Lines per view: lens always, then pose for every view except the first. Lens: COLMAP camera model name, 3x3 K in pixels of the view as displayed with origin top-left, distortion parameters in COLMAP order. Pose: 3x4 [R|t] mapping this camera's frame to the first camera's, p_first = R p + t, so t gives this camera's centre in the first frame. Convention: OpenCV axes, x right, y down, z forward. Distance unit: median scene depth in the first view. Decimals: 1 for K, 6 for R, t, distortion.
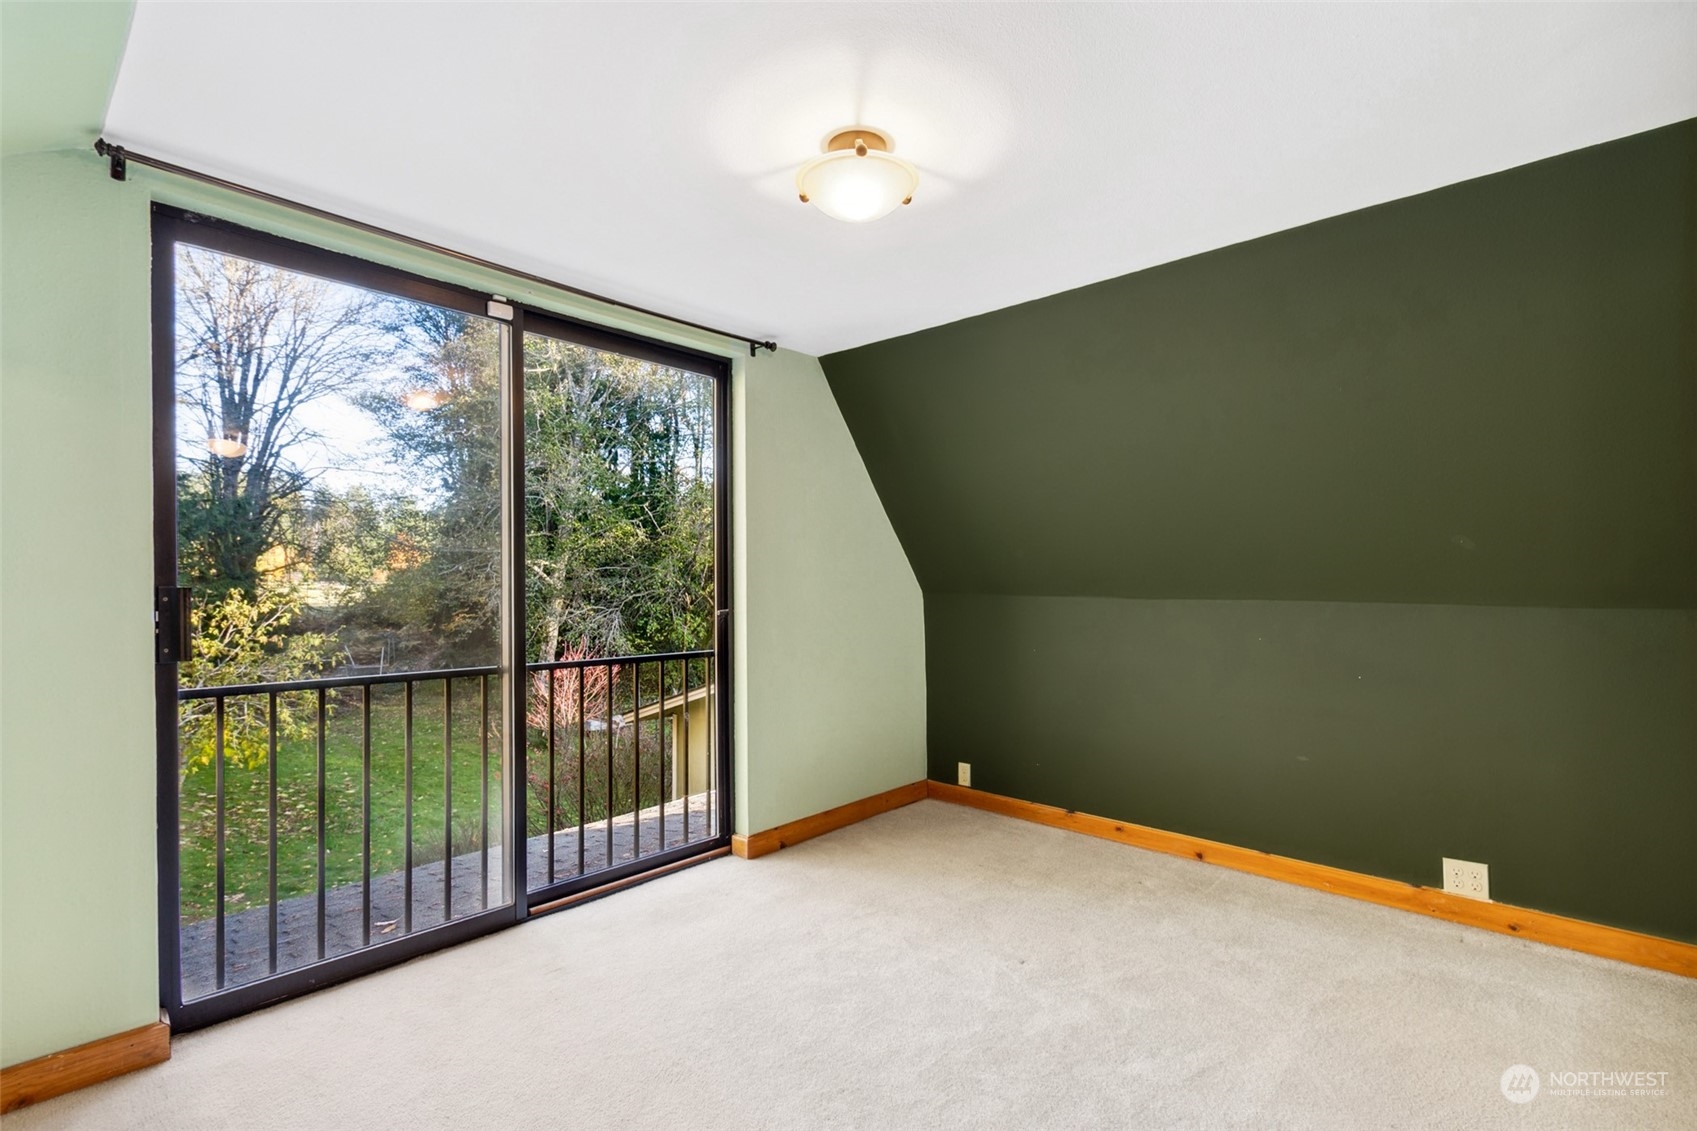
lens RADIAL K [[779.7, 0, 847.7], [0, 779.7, 568.7], [0, 0, 1]] dist [0.002149, 0.000464]
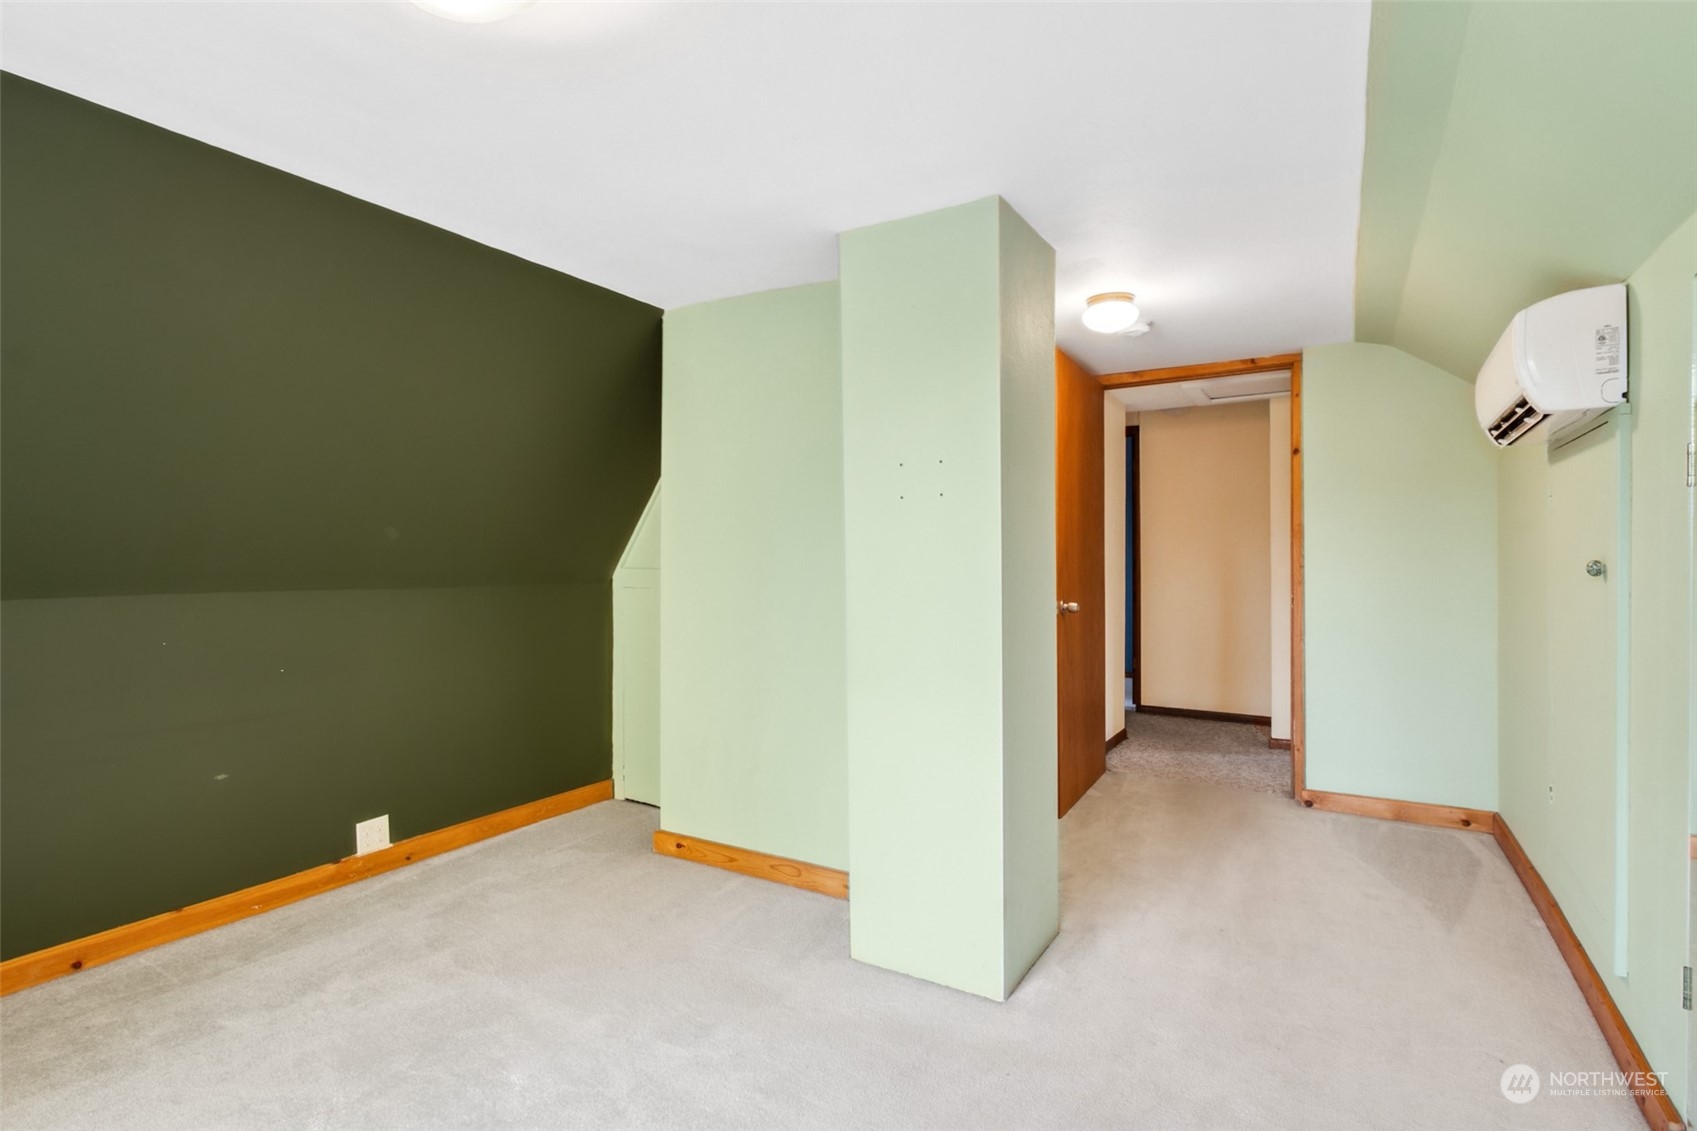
lens RADIAL K [[811.3, 0, 848.4], [0, 811.3, 563.1], [0, 0, 1]] dist [-0.000965, -0.000617]
pose [[-0.183365, -0.002804, 0.983041, -0.454346], [-0.001411, 0.999996, 0.002589, 0.006745], [-0.983044, -0.000912, -0.183368, 0.535859]]
